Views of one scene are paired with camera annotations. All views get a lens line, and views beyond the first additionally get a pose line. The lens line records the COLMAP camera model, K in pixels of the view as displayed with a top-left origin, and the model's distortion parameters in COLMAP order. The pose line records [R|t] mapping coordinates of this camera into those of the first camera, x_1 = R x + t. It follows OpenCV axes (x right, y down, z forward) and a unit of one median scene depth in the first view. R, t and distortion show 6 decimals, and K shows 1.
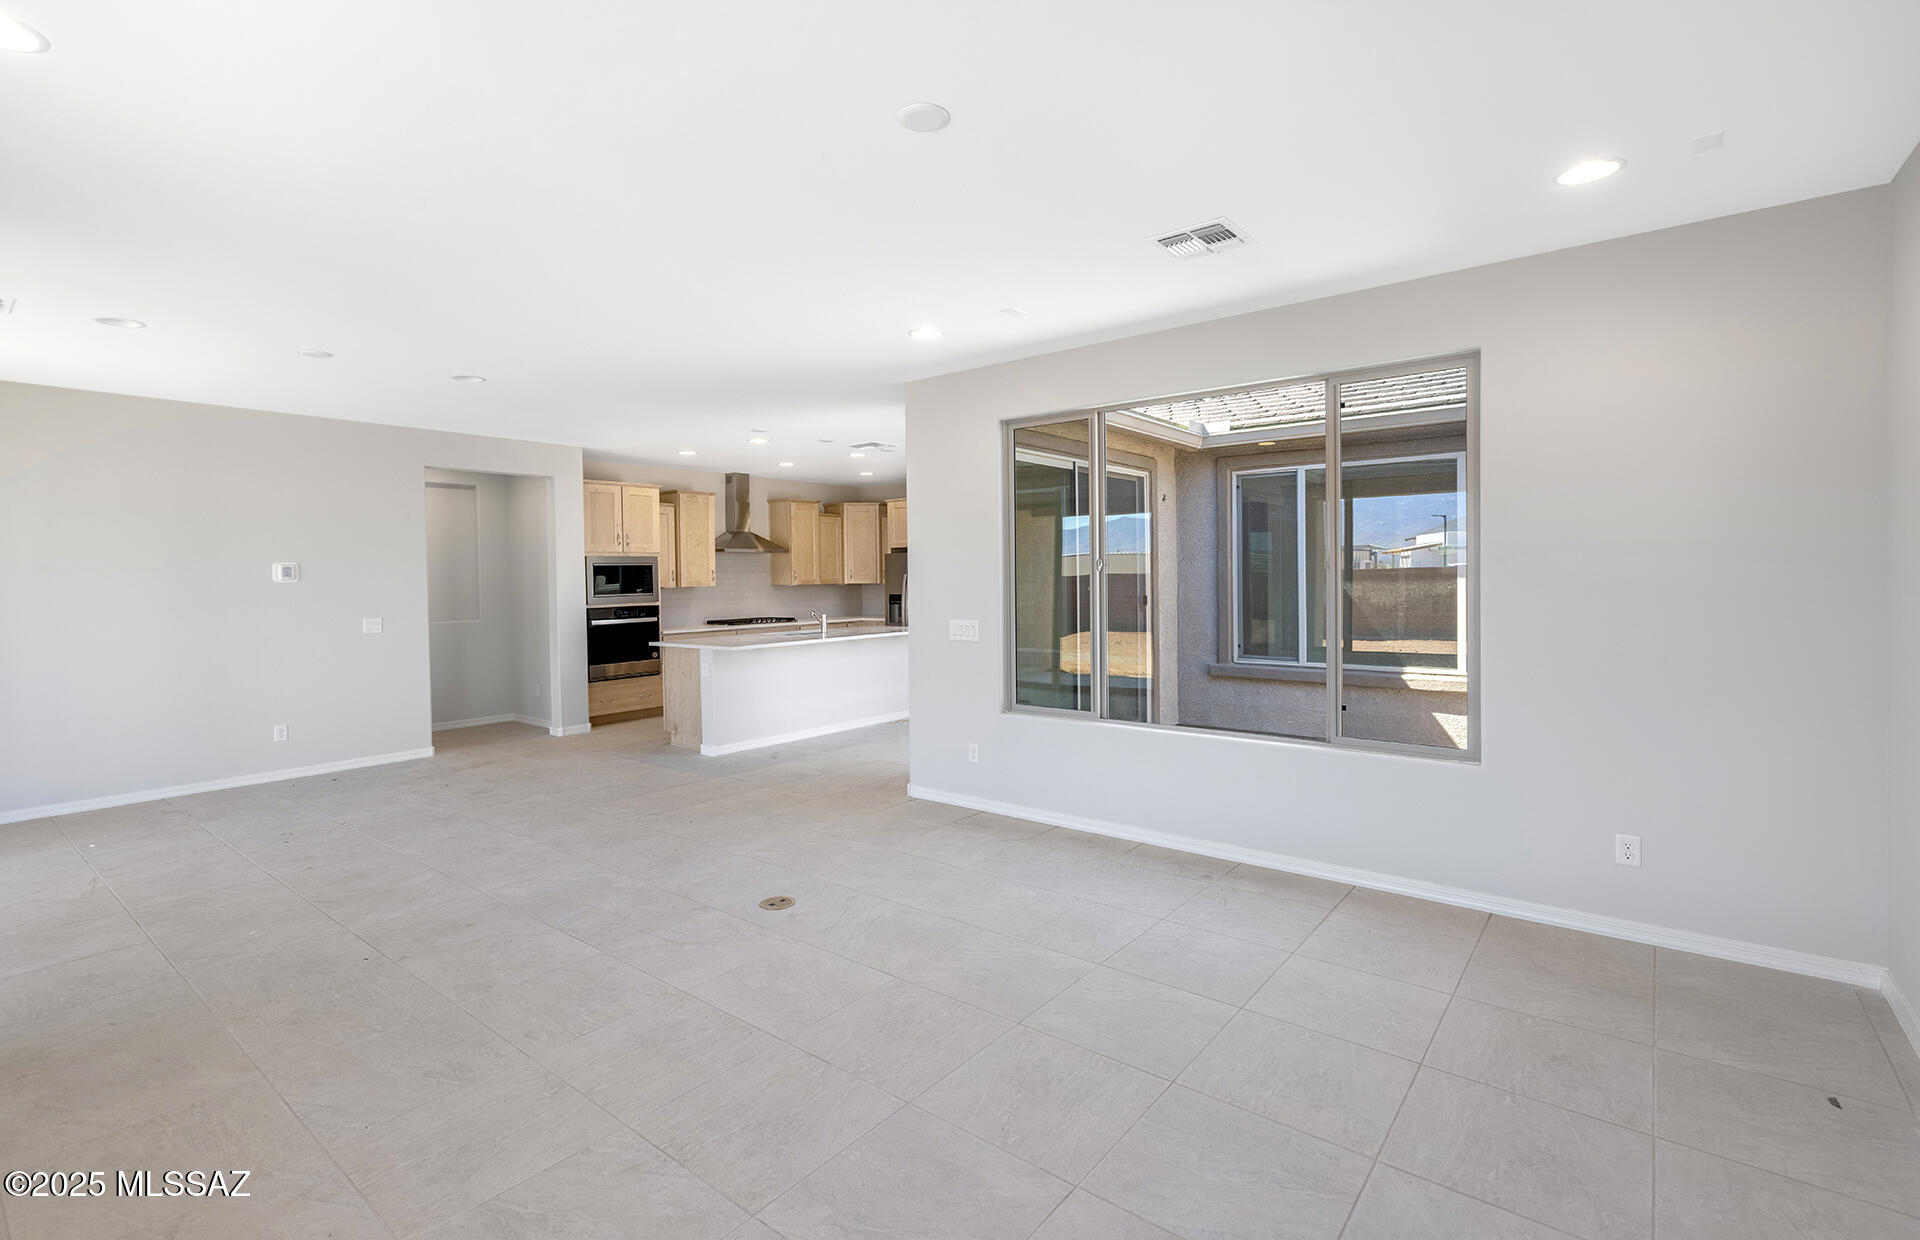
lens RADIAL K [[858.8, 0, 960.0], [0, 858.8, 594.6], [0, 0, 1]] dist [0.002305, -0.000019]
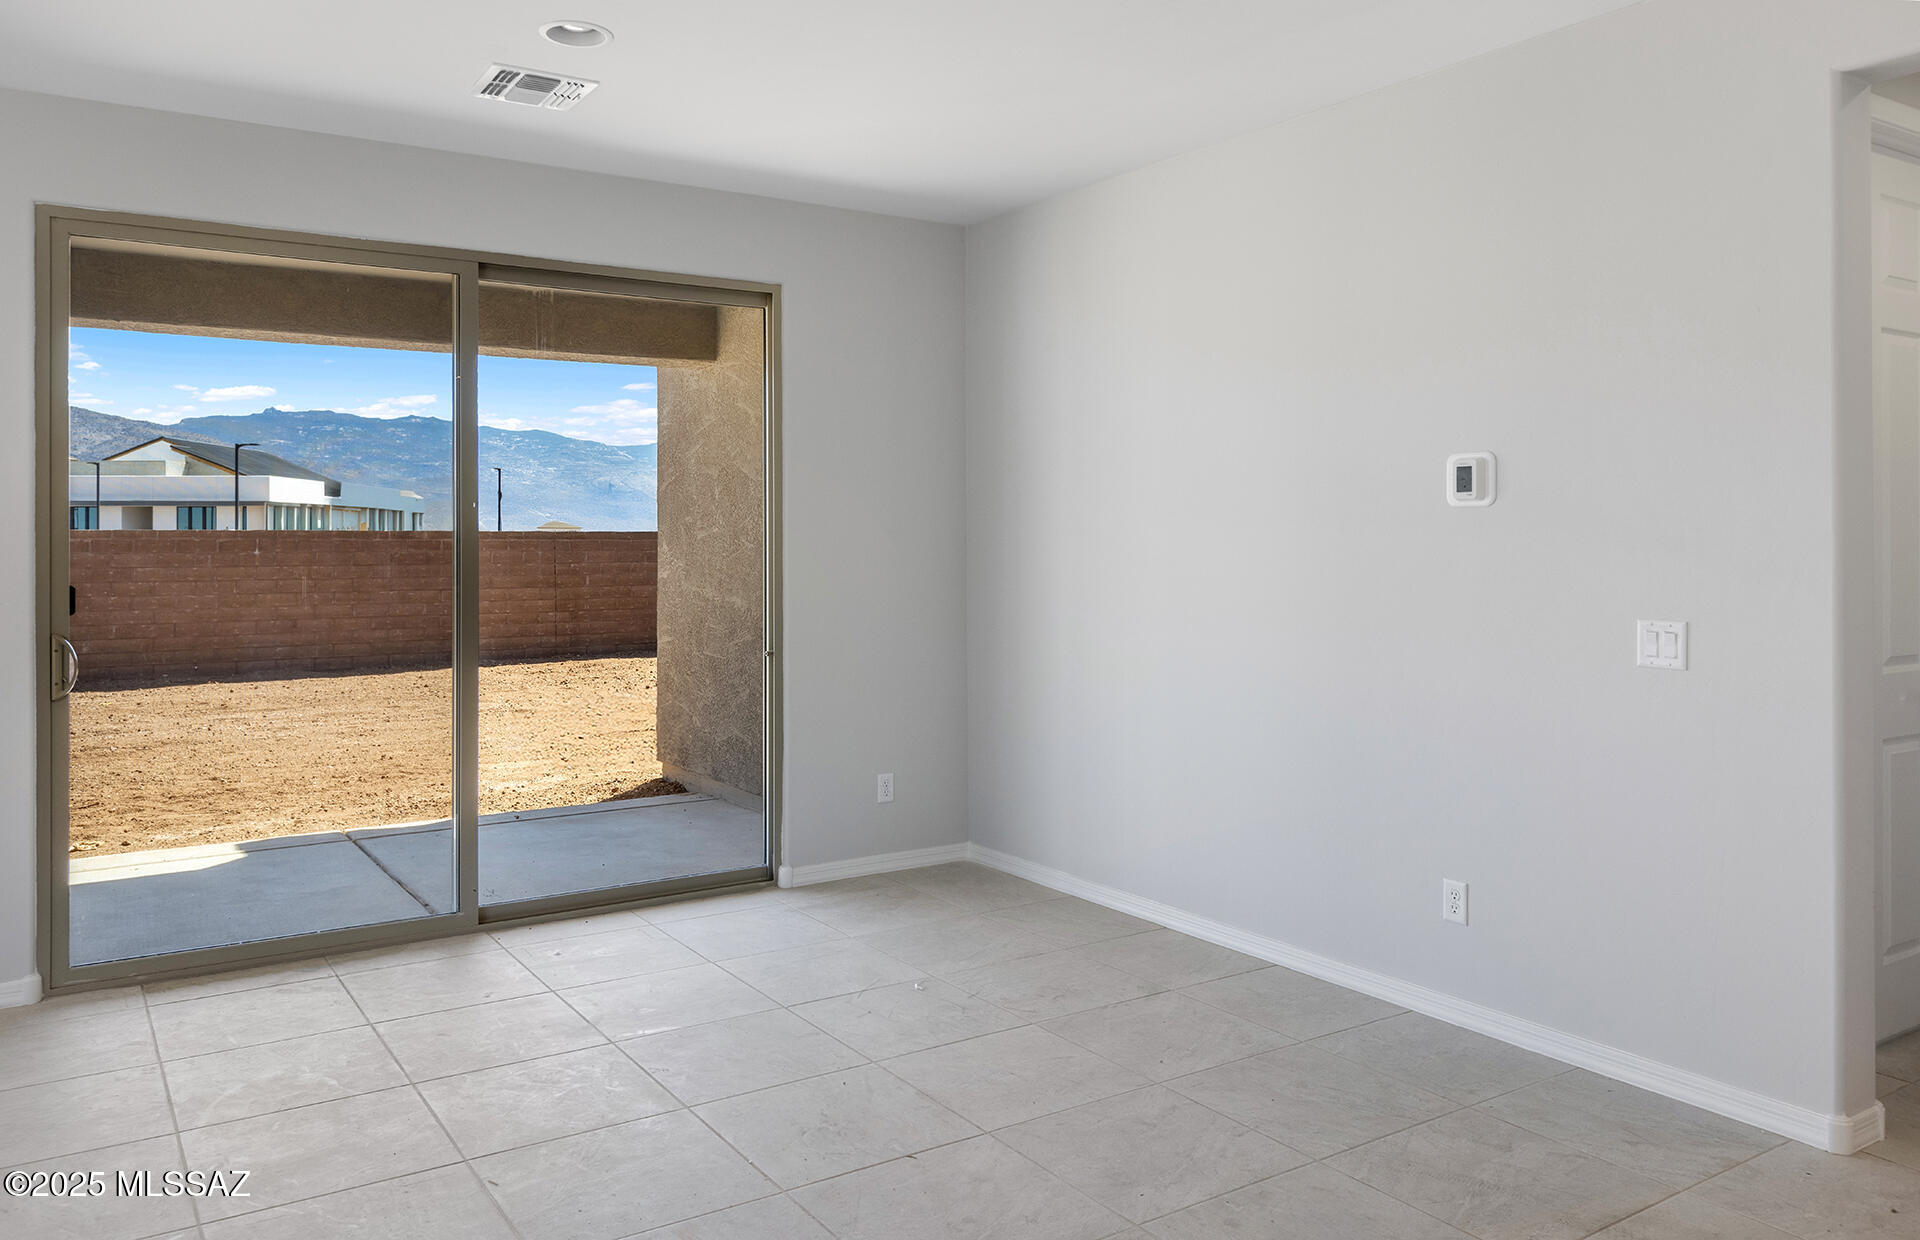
lens RADIAL K [[1388.5, 0, 932.0], [0, 1388.5, 529.4], [0, 0, 1]] dist [-0.013247, -0.002662]
pose [[-0.316851, 0.008012, -0.948441, -0.094684], [-0.014751, 0.999802, 0.013374, -0.006301], [0.948361, 0.018228, -0.316670, 0.701987]]
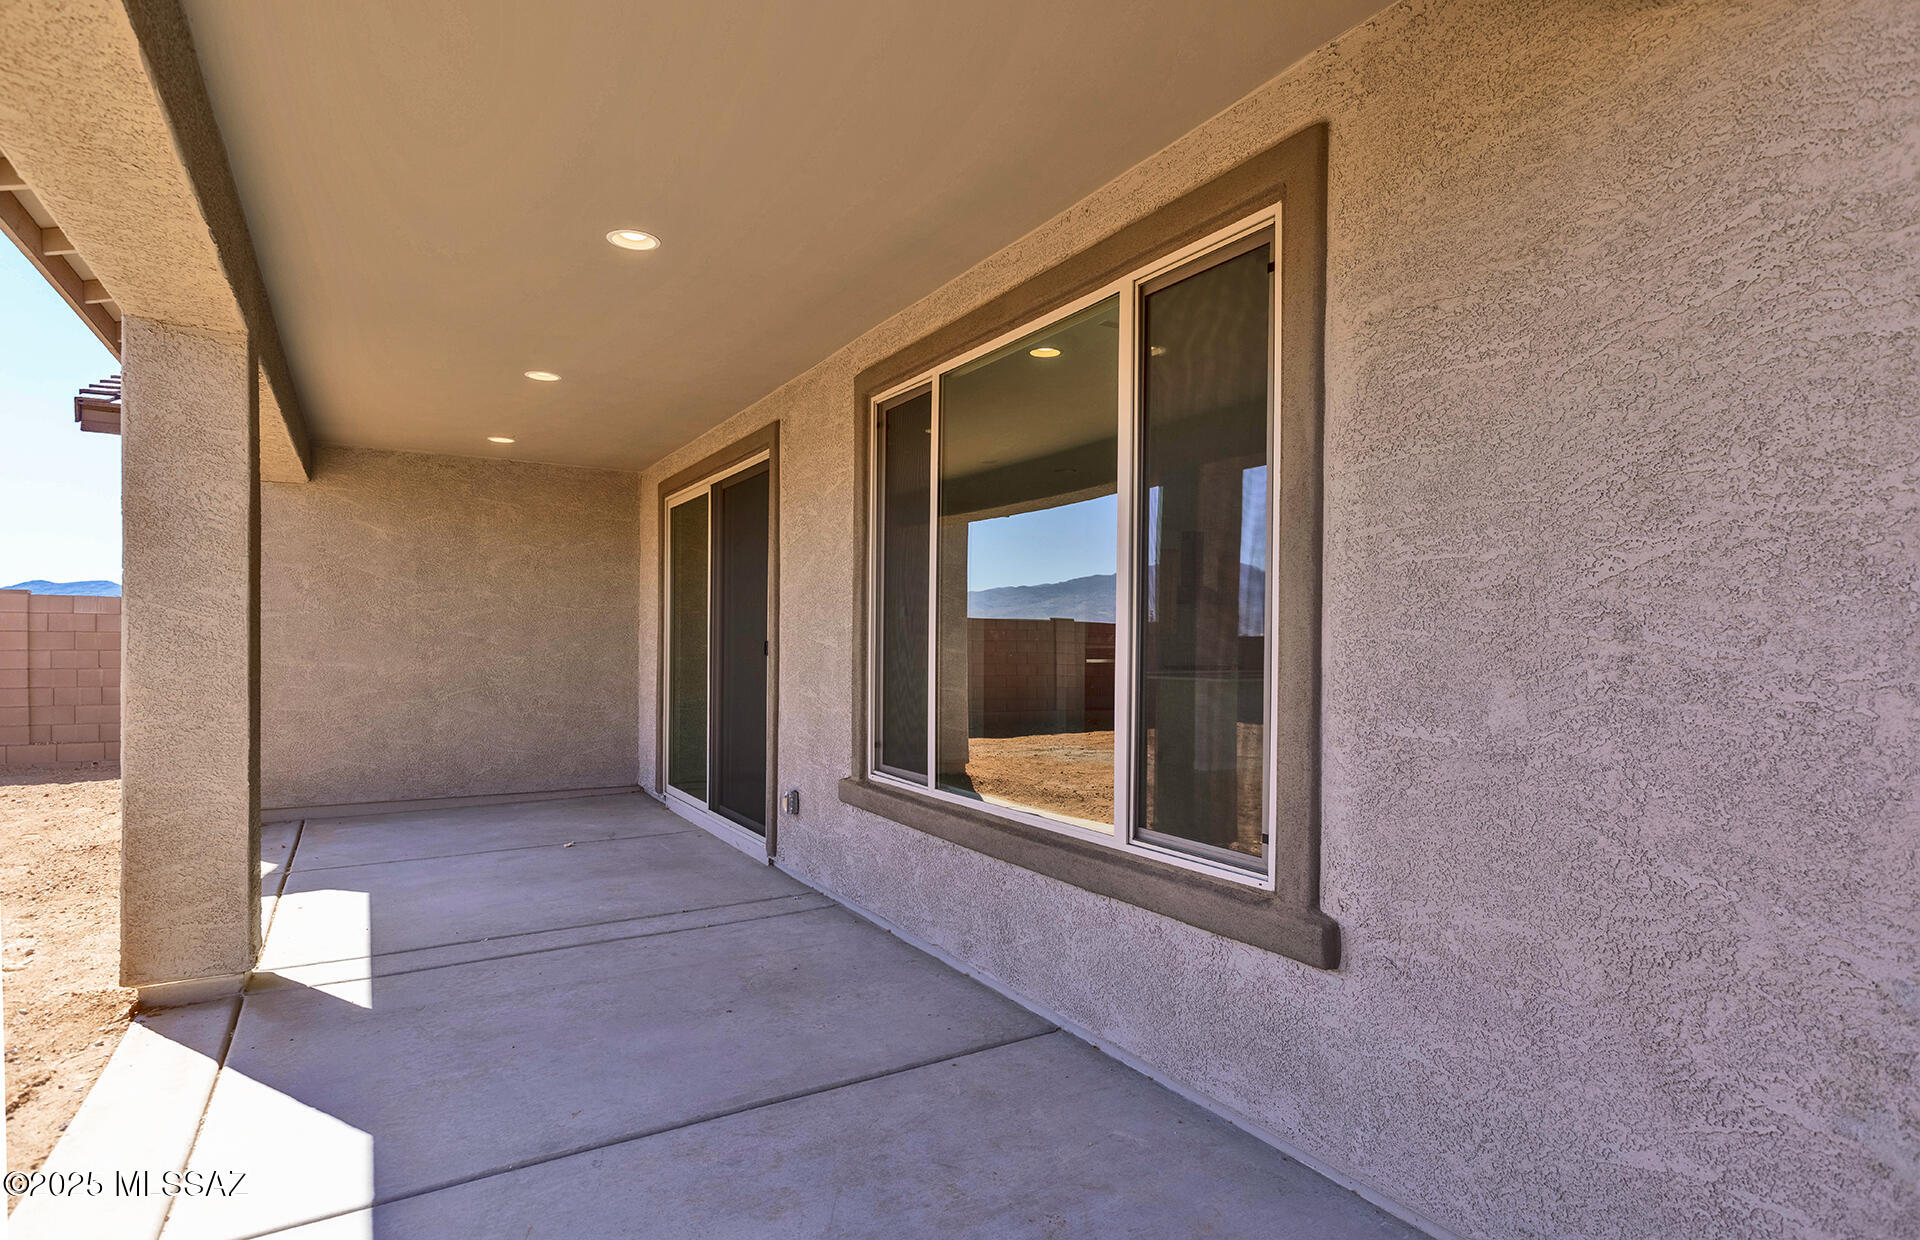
lens RADIAL K [[1002.5, 0, 989.6], [0, 1002.5, 648.8], [0, 0, 1]] dist [0.002000, 0.000082]
pose [[0.938529, 0.022504, -0.344465, -0.076771], [-0.028121, 0.999540, -0.011319, 0.033537], [0.344052, 0.020310, 0.938731, -0.338004]]
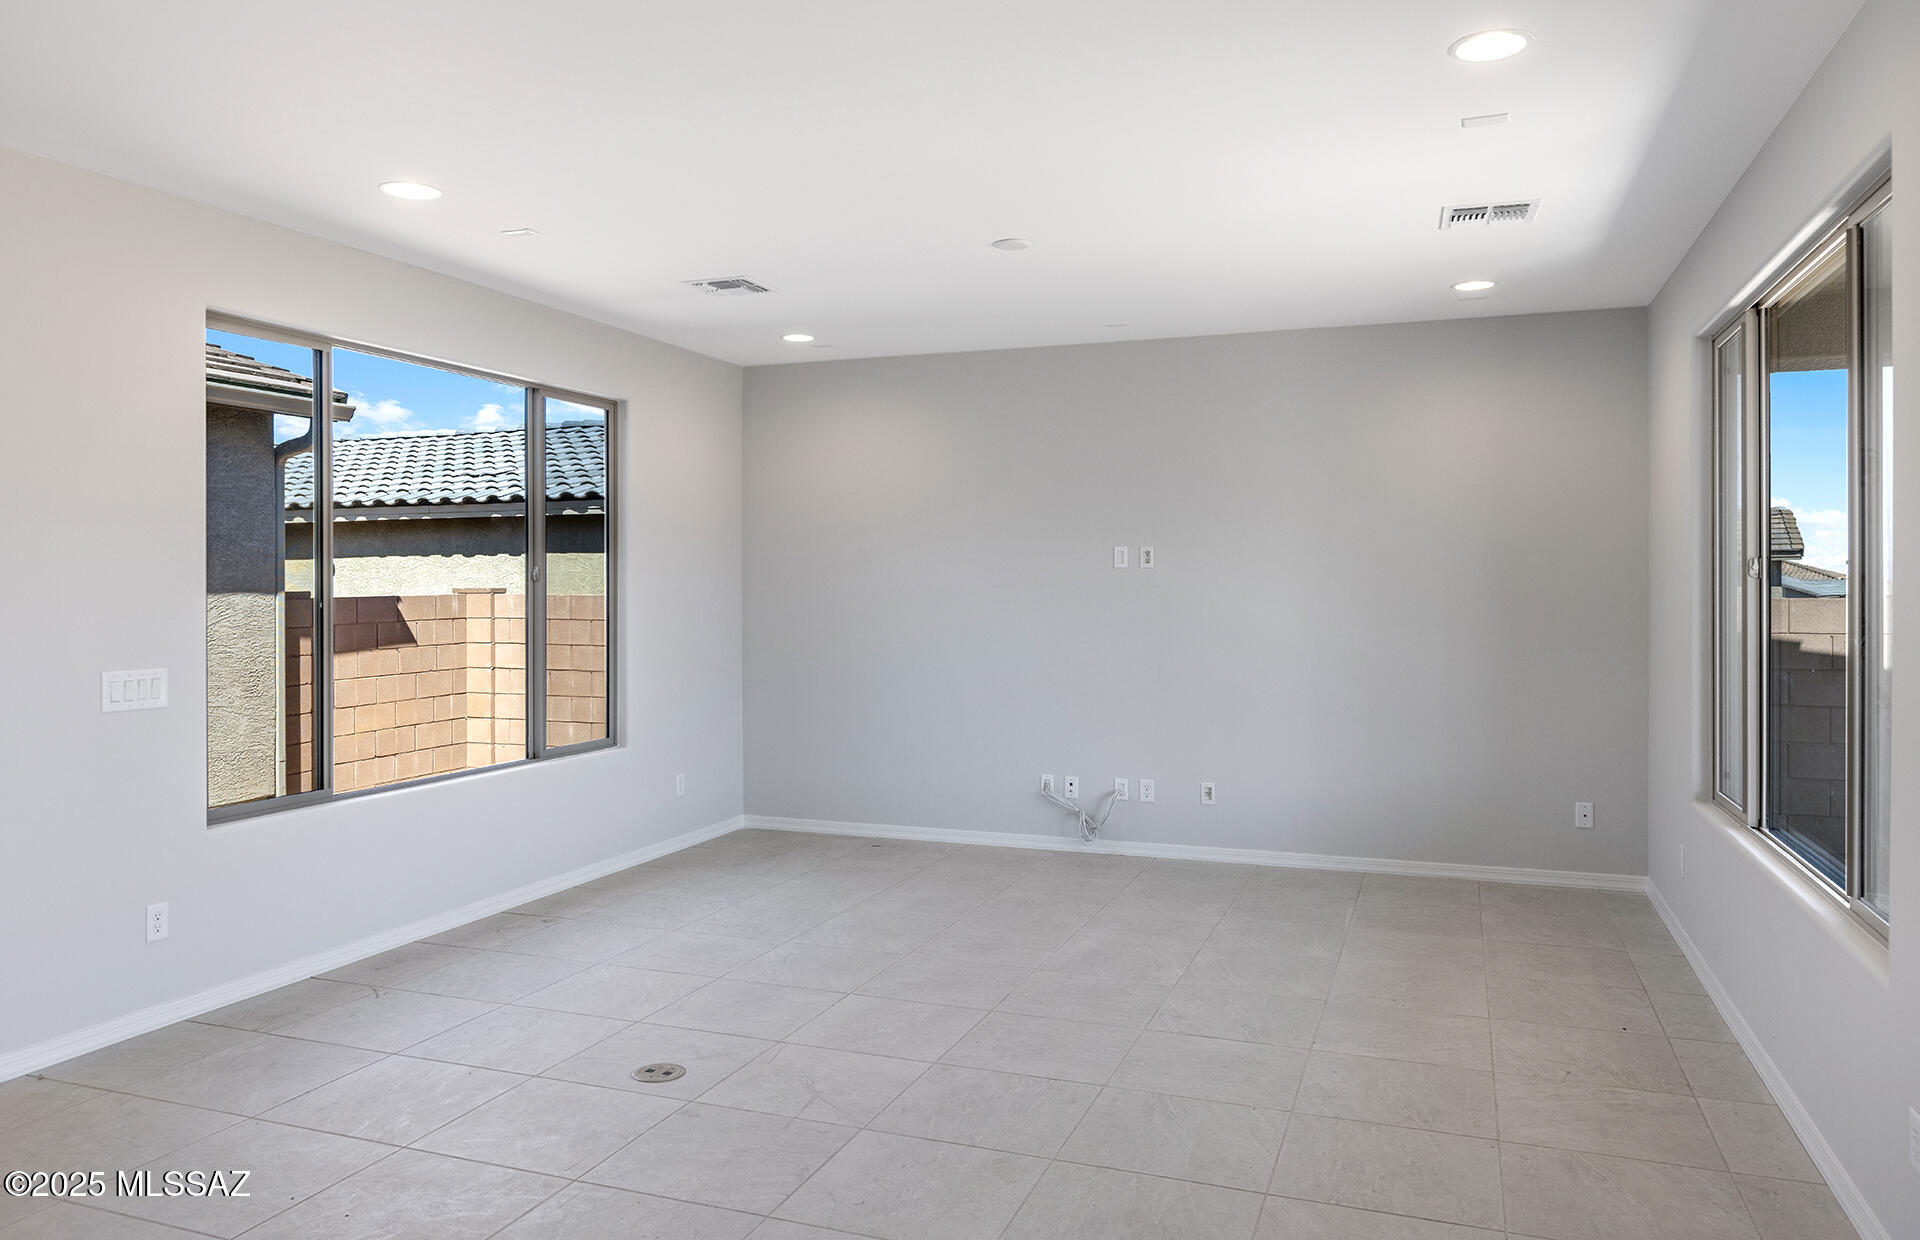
lens RADIAL K [[1350.8, 0, 960.2], [0, 1350.8, 575.3], [0, 0, 1]] dist [0.005466, 0.001610]
pose [[-0.307171, 0.021928, 0.951402, -0.560102], [0.028015, 0.999510, -0.013992, -0.000855], [-0.951242, 0.022356, -0.307634, 0.477269]]
